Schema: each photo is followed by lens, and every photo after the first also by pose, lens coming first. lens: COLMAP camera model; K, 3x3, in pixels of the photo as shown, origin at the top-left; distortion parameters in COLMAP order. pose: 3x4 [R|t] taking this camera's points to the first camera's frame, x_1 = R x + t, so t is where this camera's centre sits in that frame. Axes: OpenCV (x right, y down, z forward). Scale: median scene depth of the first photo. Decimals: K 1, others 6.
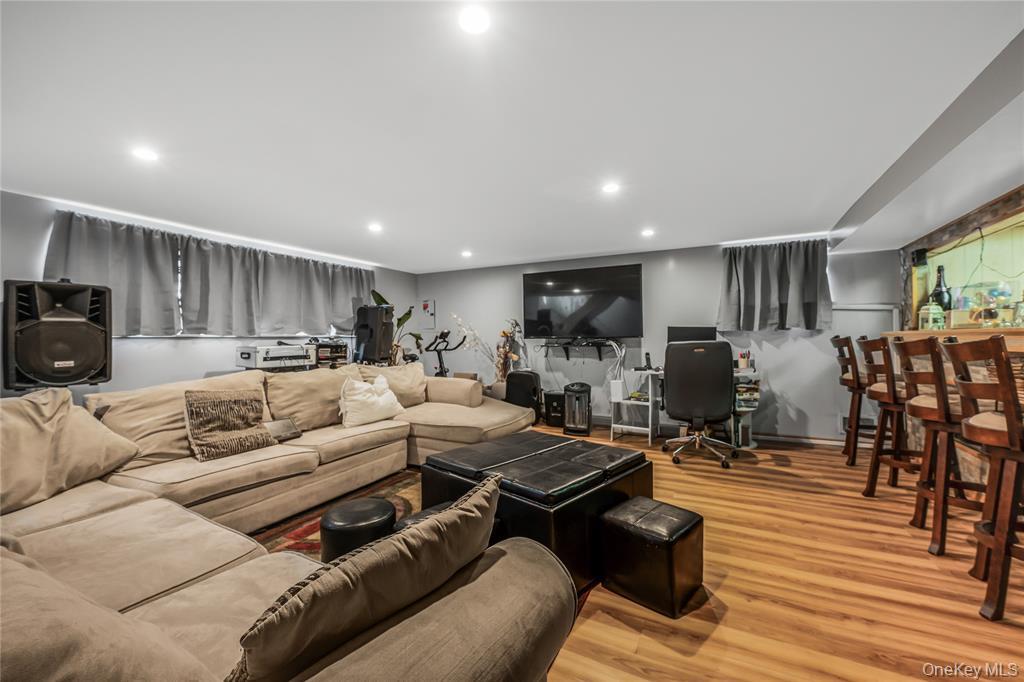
lens RADIAL K [[422.6, 0, 504.1], [0, 422.6, 342.5], [0, 0, 1]] dist [0.000665, -0.000081]
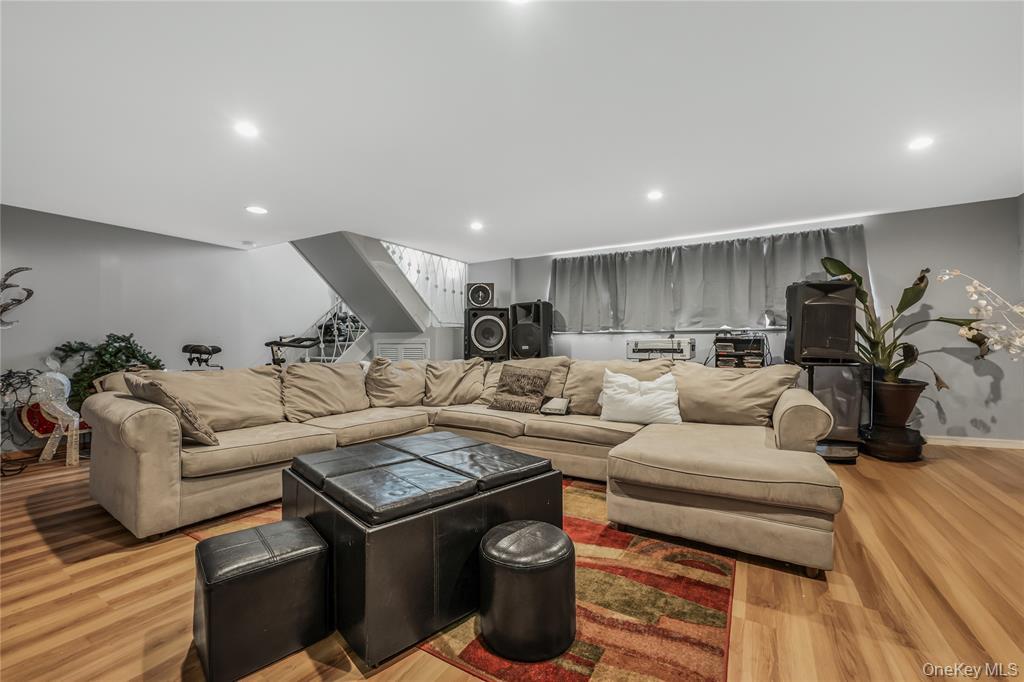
lens RADIAL K [[422.6, 0, 504.1], [0, 422.6, 342.5], [0, 0, 1]] dist [0.000665, -0.000081]
pose [[-0.061575, -0.003177, -0.998097, 0.618844], [-0.013294, 0.999909, -0.002362, 0.029597], [0.998014, 0.013123, -0.061612, 0.849583]]
